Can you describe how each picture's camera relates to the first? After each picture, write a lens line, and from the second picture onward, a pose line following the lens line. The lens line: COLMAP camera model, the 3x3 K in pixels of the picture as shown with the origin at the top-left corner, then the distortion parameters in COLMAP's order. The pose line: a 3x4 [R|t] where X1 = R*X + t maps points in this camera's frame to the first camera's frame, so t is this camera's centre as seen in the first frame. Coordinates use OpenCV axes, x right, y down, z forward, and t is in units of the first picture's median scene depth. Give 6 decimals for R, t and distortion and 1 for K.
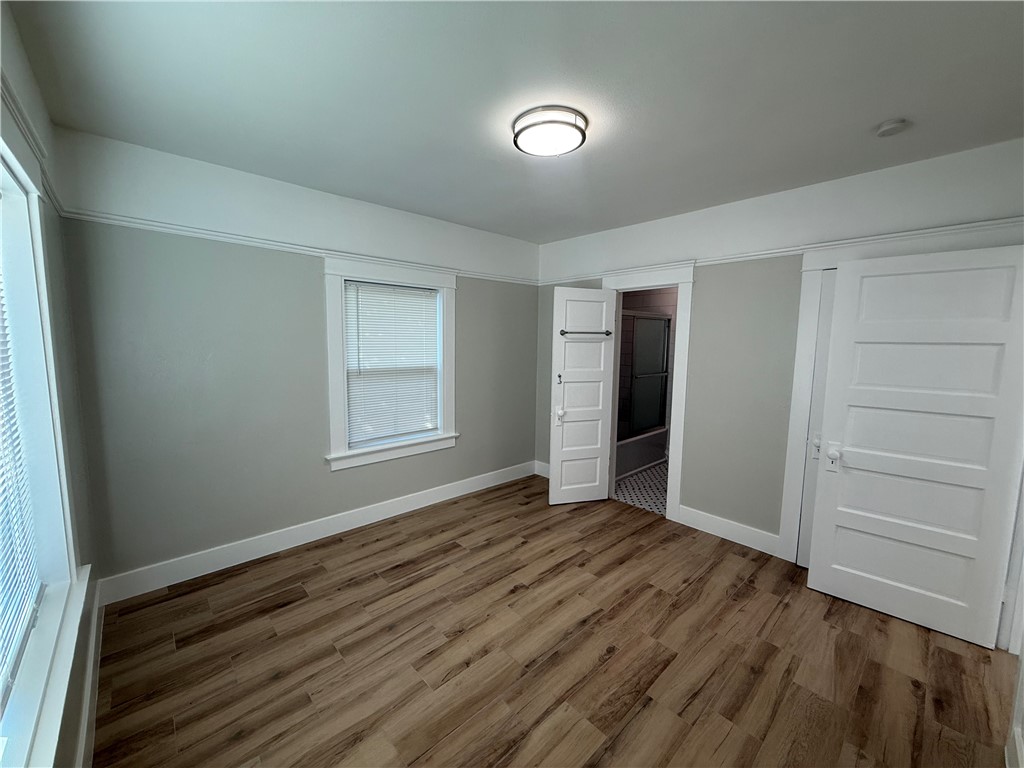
lens RADIAL K [[407.0, 0, 509.1], [0, 407.0, 384.0], [0, 0, 1]] dist [-0.000539, 0.000003]
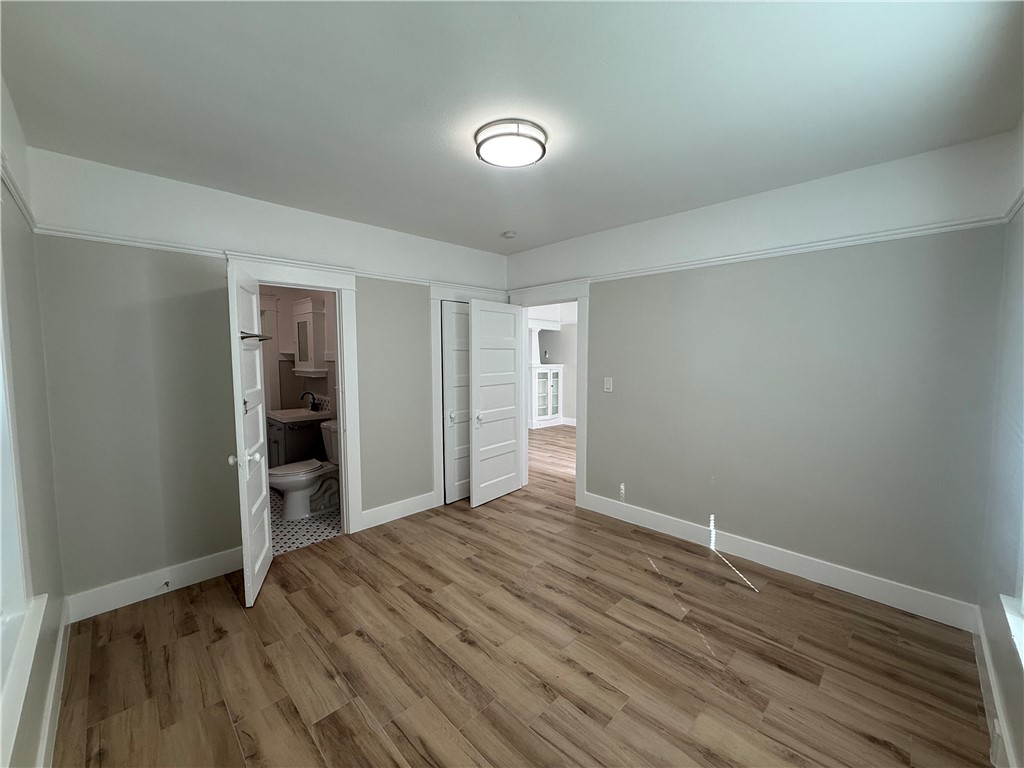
lens RADIAL K [[407.0, 0, 509.1], [0, 407.0, 384.0], [0, 0, 1]] dist [-0.000539, 0.000003]
pose [[-0.038775, -0.085623, 0.995573, -0.761766], [0.111527, 0.989726, 0.089464, -0.085747], [-0.993005, 0.114502, -0.028827, 0.857349]]
